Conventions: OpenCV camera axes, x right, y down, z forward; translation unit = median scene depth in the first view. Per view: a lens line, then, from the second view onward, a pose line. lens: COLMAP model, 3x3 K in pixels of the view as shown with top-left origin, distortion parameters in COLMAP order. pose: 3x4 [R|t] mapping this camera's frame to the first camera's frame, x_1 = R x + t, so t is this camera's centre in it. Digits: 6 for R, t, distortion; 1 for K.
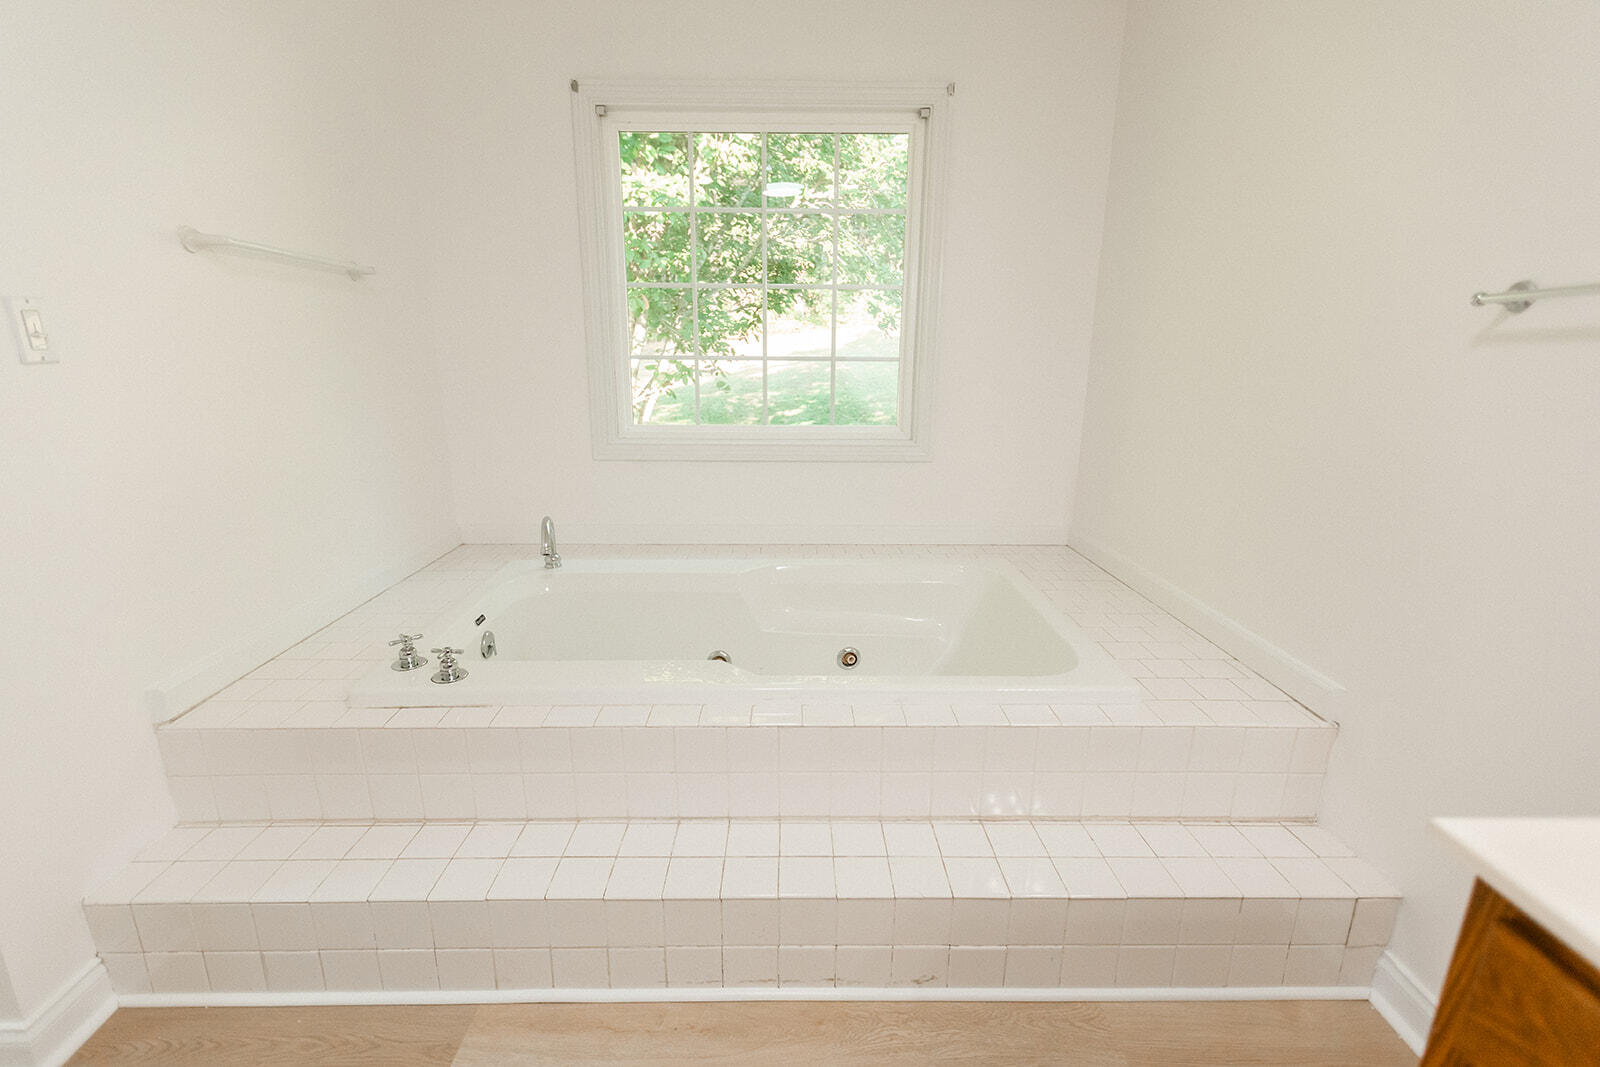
lens RADIAL K [[725.9, 0, 791.4], [0, 725.9, 539.0], [0, 0, 1]] dist [0.011180, -0.000529]
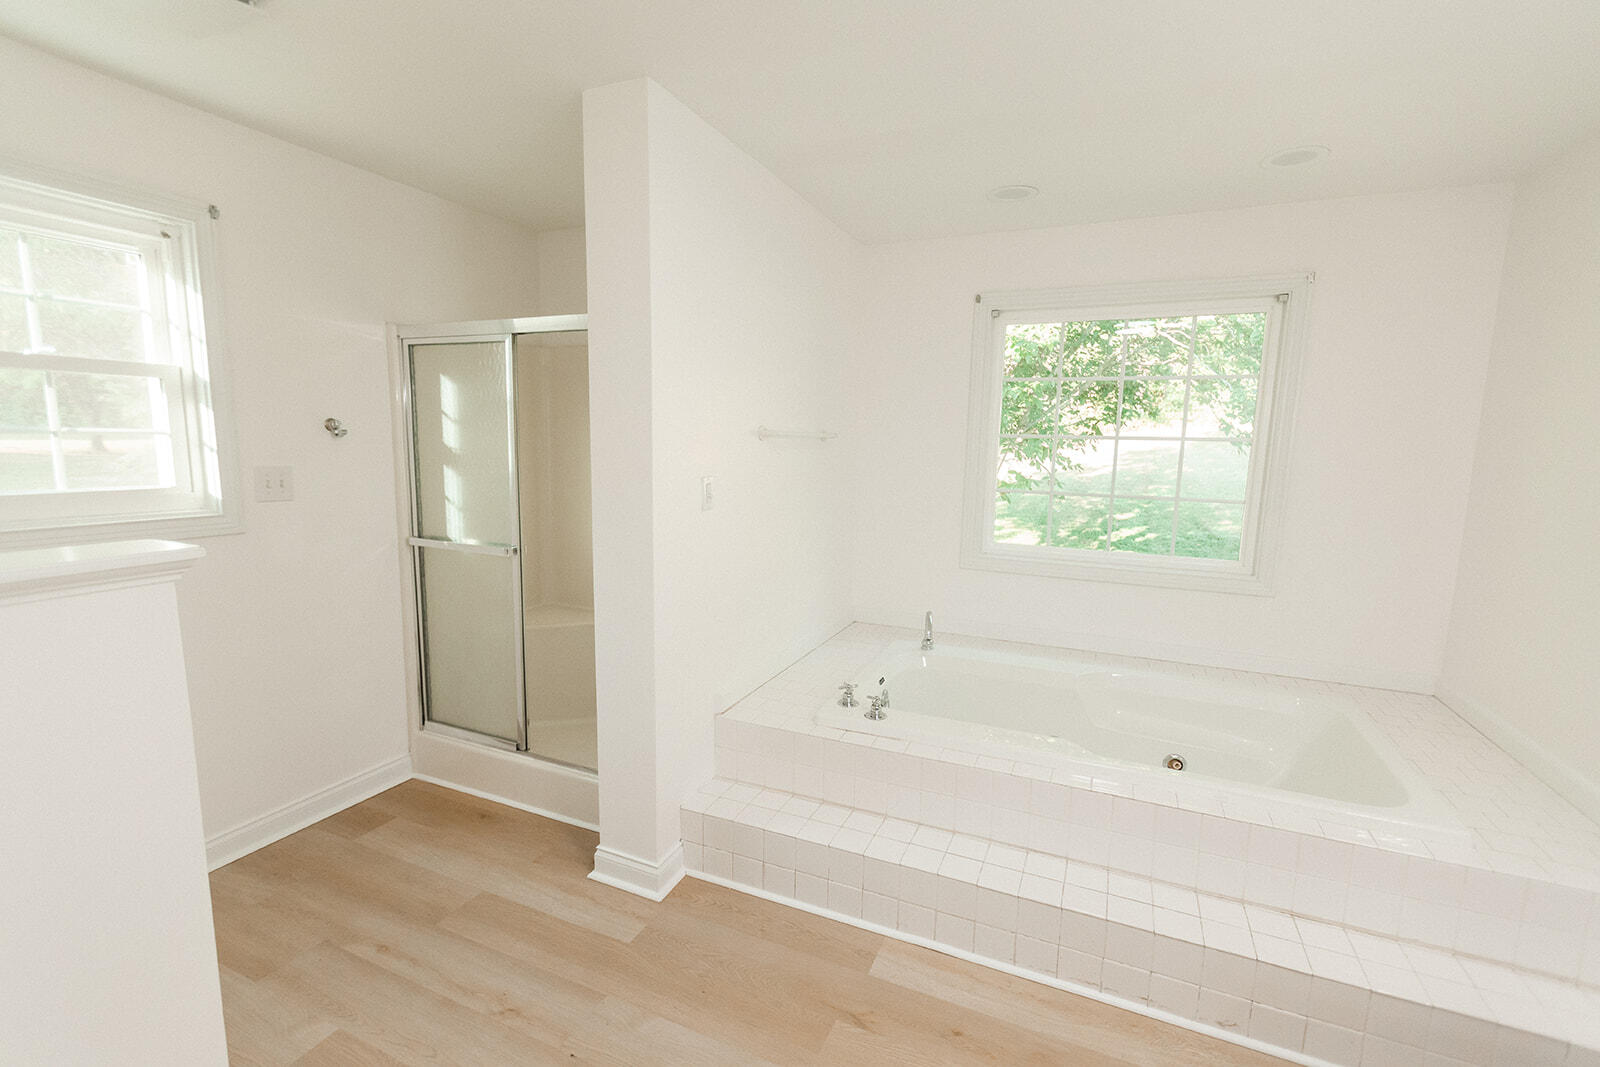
lens RADIAL K [[725.9, 0, 791.4], [0, 725.9, 539.0], [0, 0, 1]] dist [0.011180, -0.000529]
pose [[0.910704, 0.072314, -0.406679, -0.033106], [-0.118271, 0.988985, -0.088994, -0.014174], [0.395764, 0.129146, 0.909226, -0.370612]]
